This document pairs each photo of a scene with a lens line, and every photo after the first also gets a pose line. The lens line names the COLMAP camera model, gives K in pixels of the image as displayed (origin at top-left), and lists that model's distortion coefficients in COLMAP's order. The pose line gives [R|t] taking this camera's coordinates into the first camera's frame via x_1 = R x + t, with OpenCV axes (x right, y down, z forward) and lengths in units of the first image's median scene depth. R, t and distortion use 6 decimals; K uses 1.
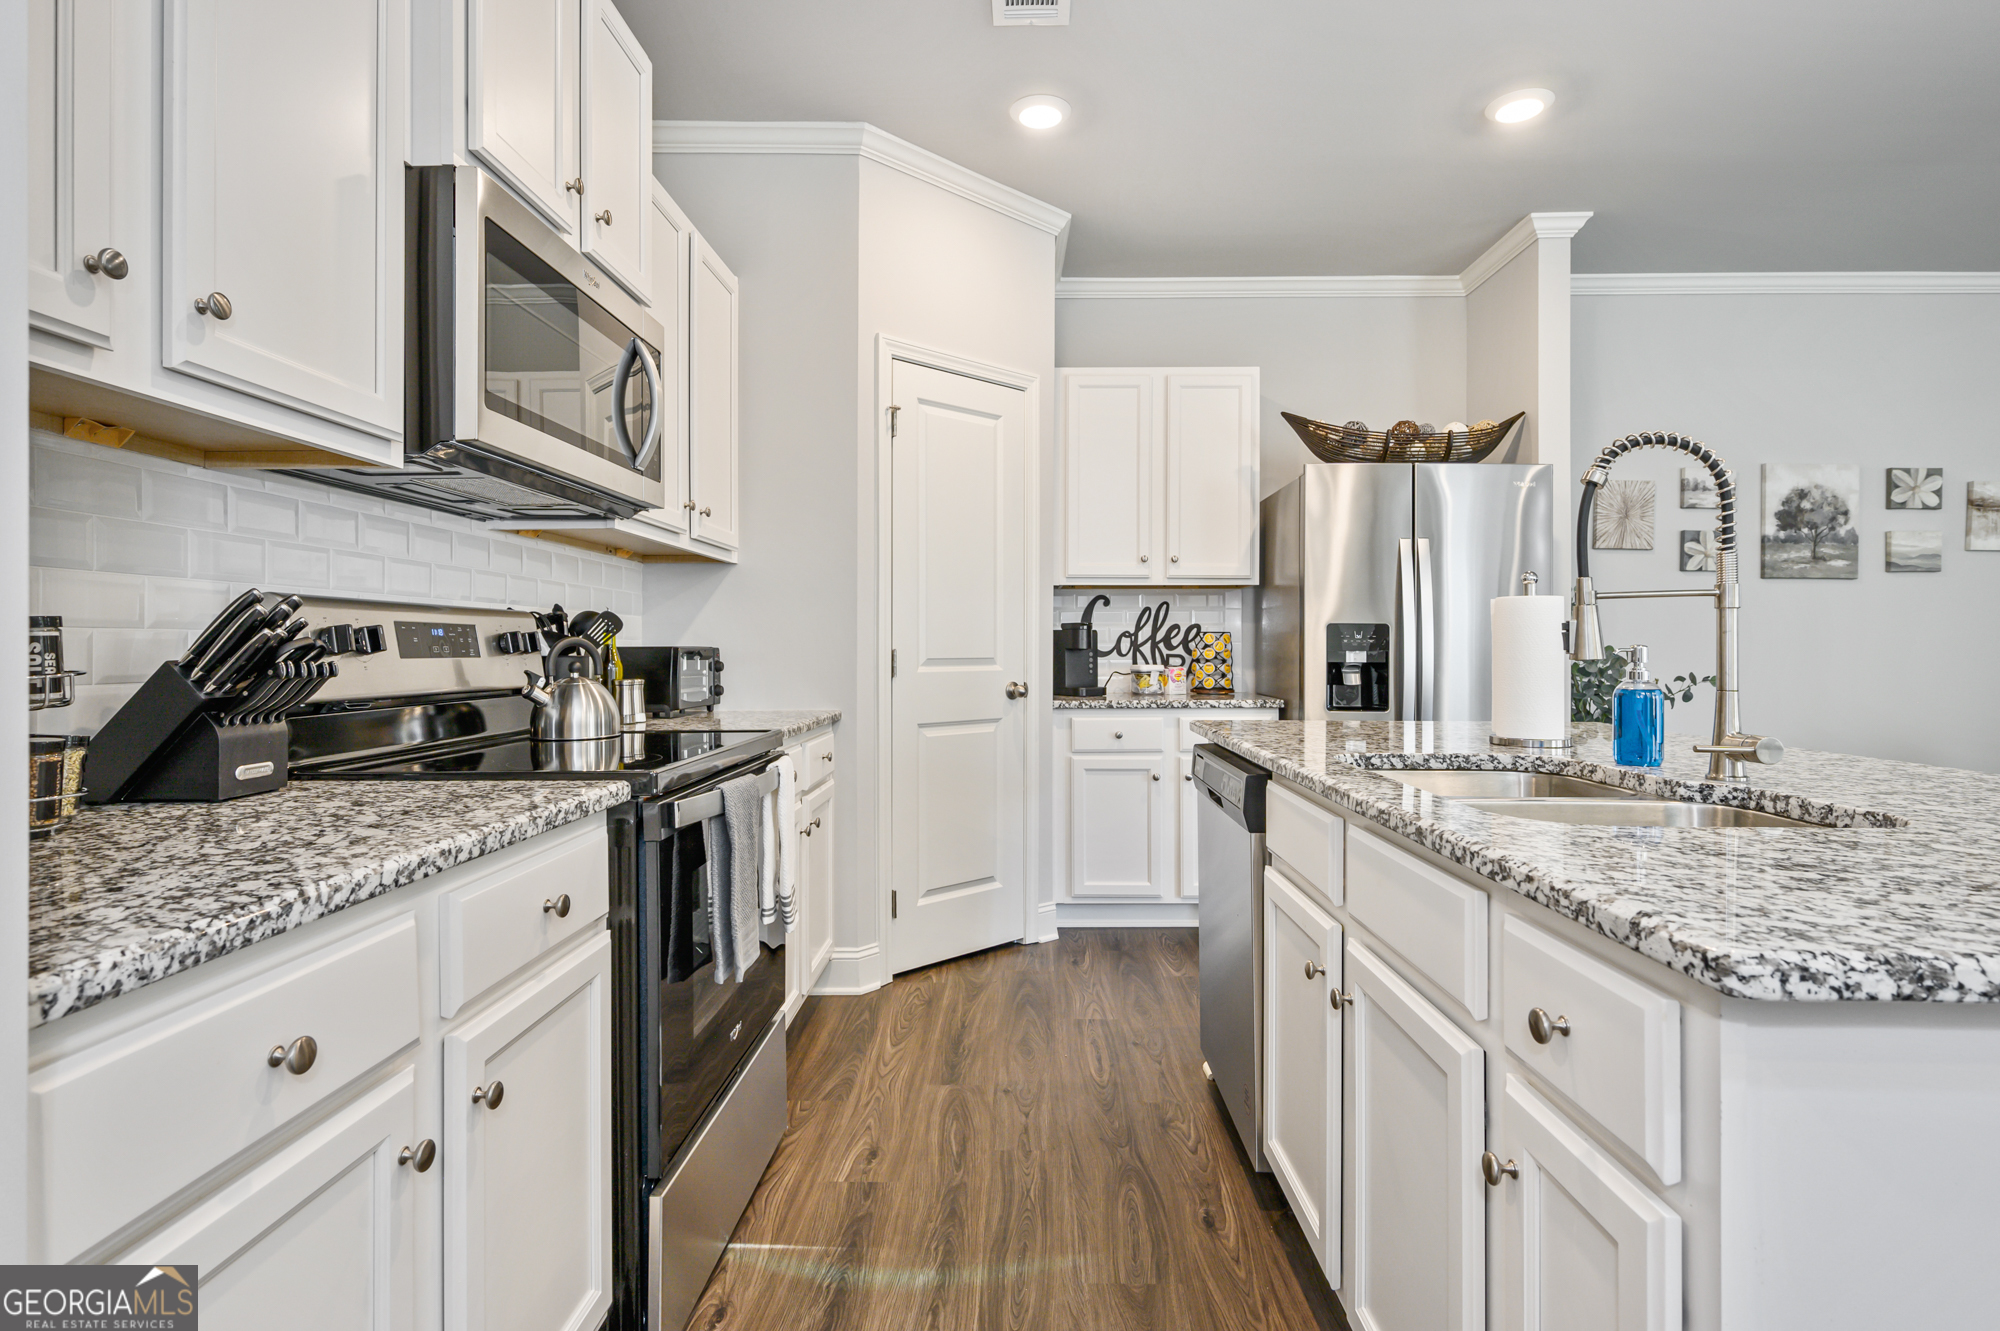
lens RADIAL K [[988.5, 0, 1007.2], [0, 988.5, 644.2], [0, 0, 1]] dist [-0.001871, -0.000089]
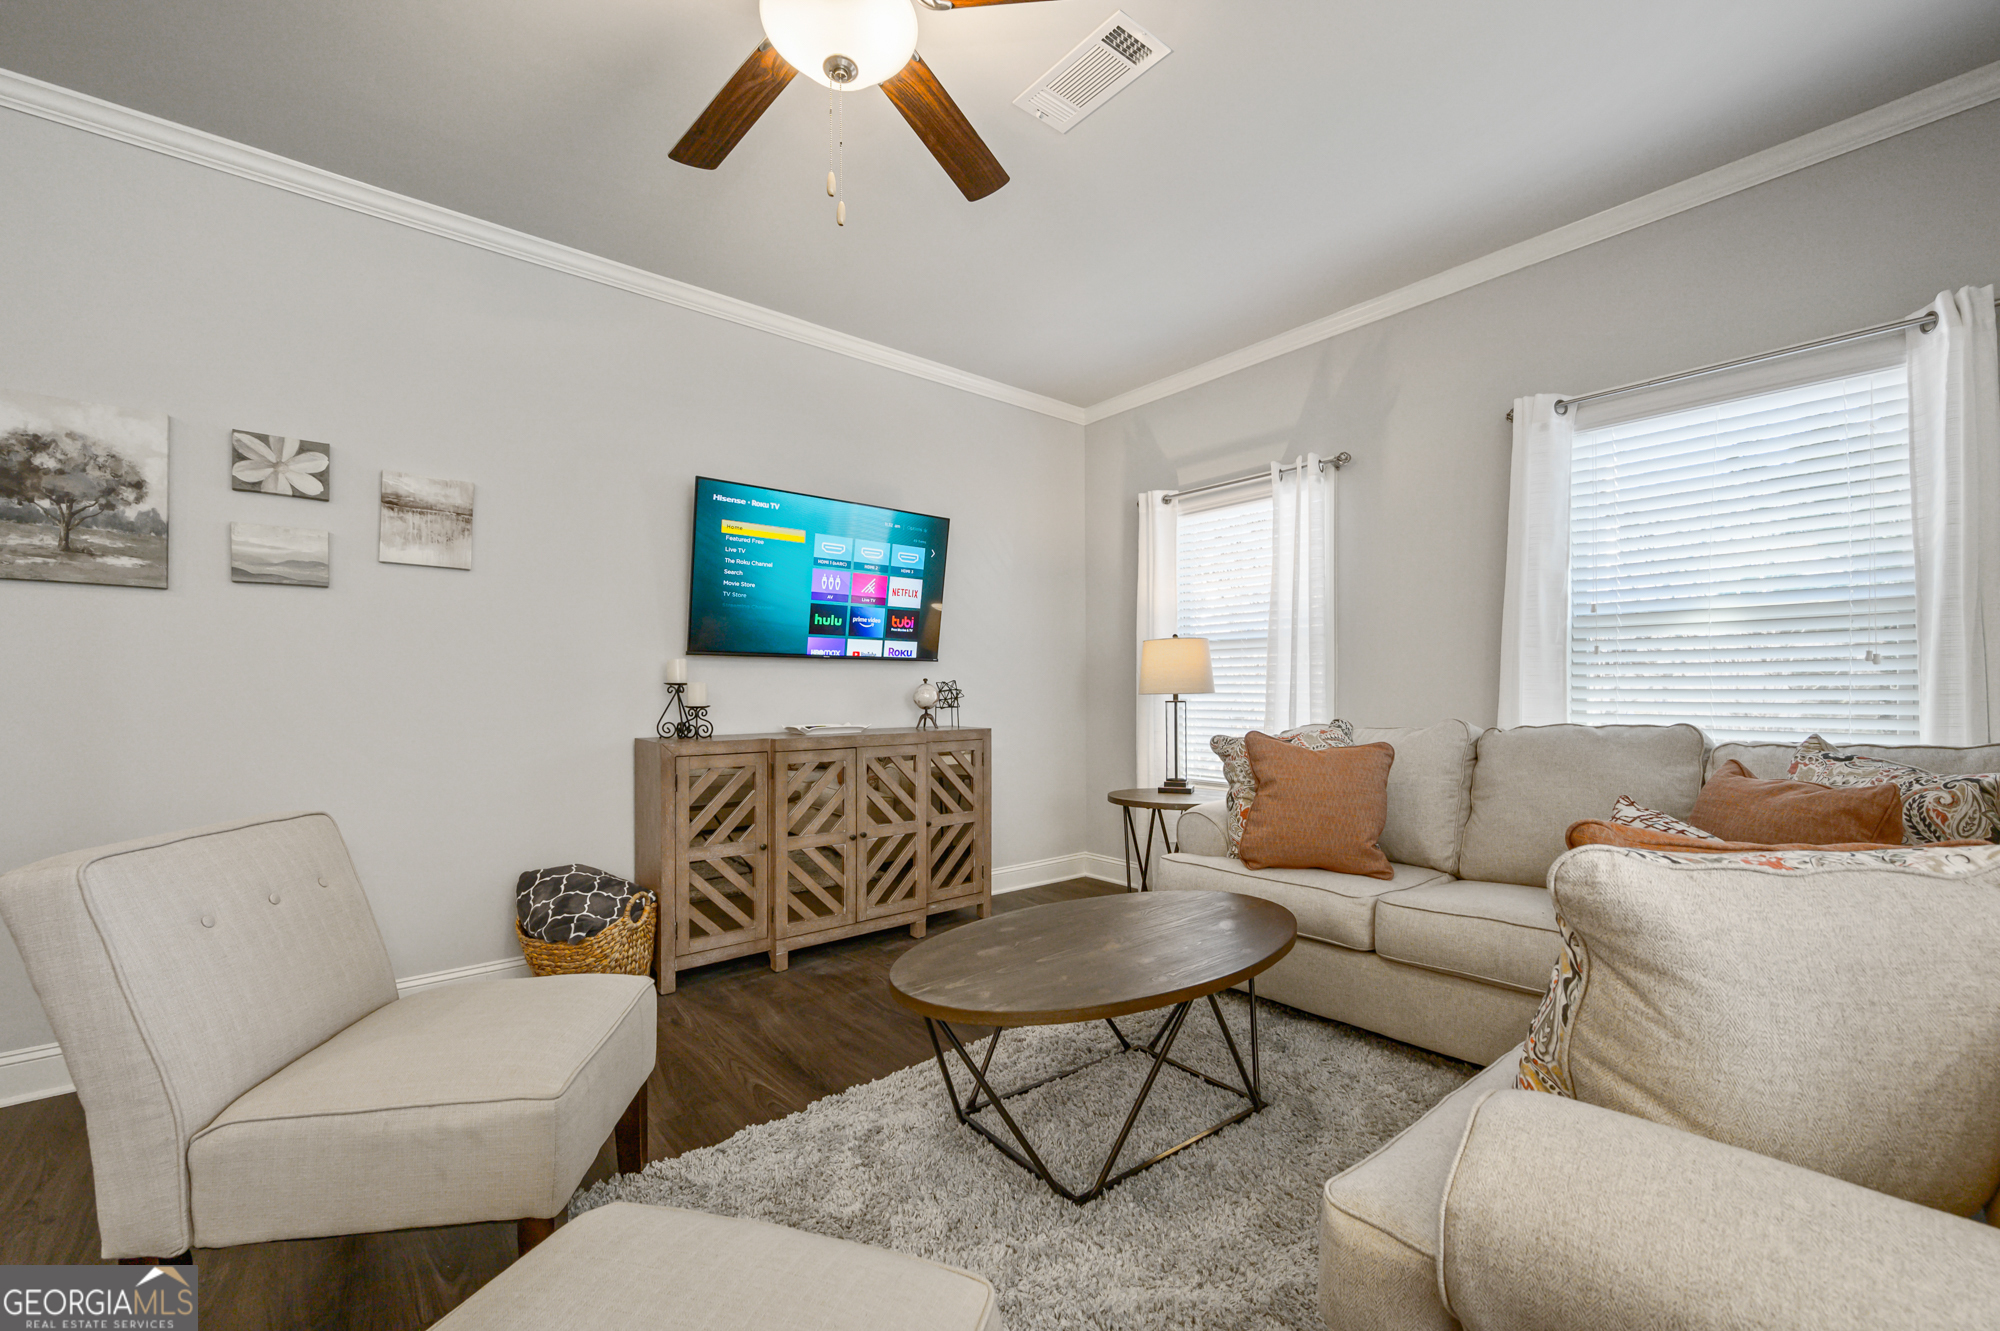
lens RADIAL K [[802.8, 0, 1006.3], [0, 802.8, 693.0], [0, 0, 1]] dist [-0.000264, 0.000071]
pose [[0.749435, -0.007057, 0.662040, 1.072794], [0.005854, 0.999975, 0.004032, 0.004565], [-0.662052, 0.000853, 0.749457, 0.269273]]
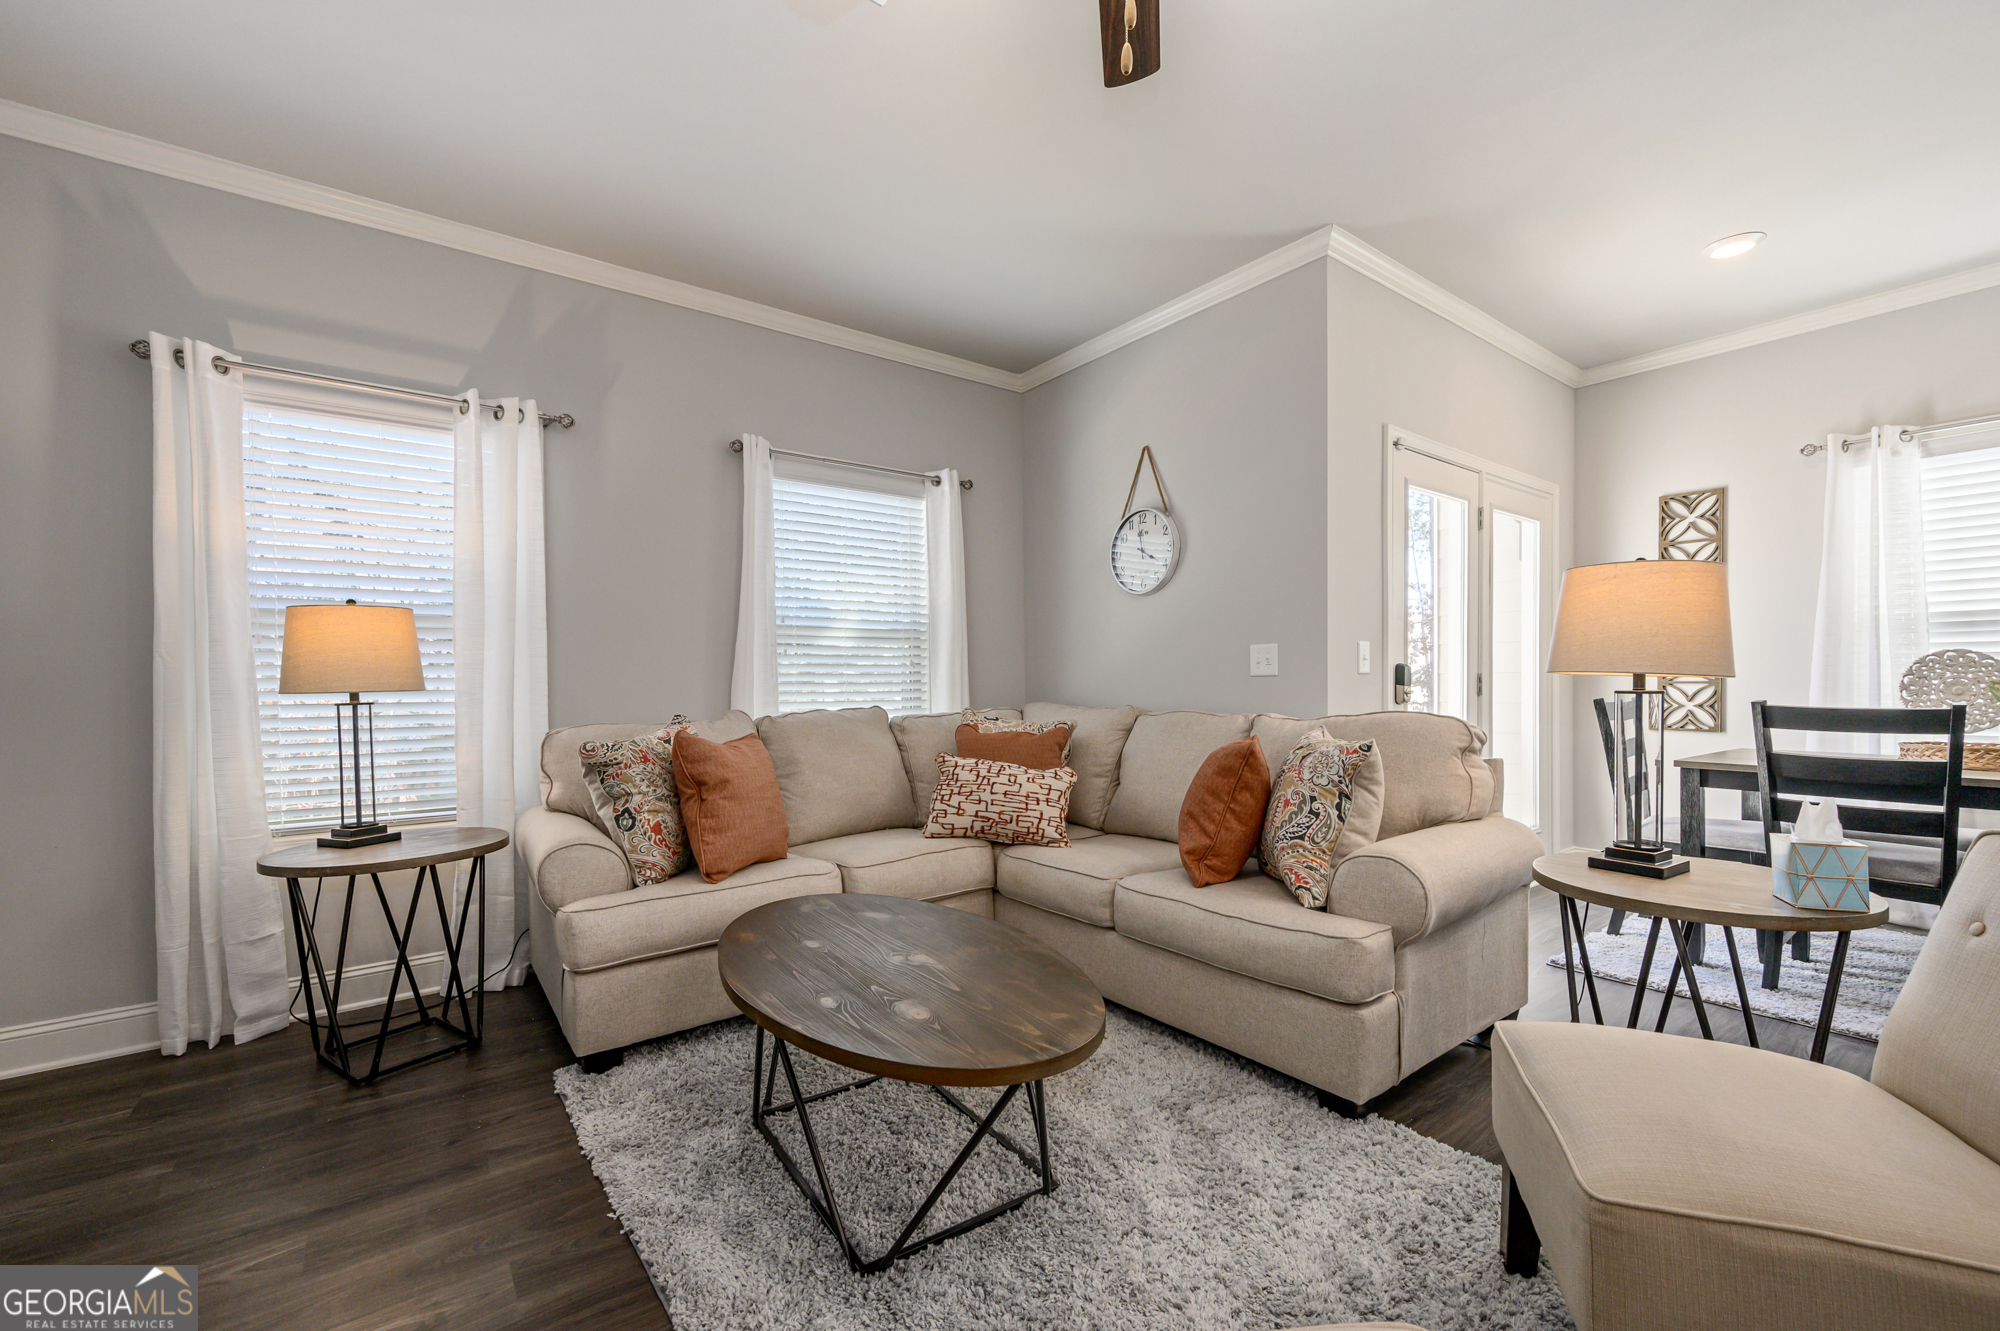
lens RADIAL K [[822.6, 0, 996.4], [0, 822.6, 690.8], [0, 0, 1]] dist [0.000596, 0.000296]
pose [[-0.615058, -0.003855, 0.788472, 1.054130], [0.009392, 0.999881, 0.012215, 0.006633], [-0.788426, 0.014918, -0.614949, 0.879452]]
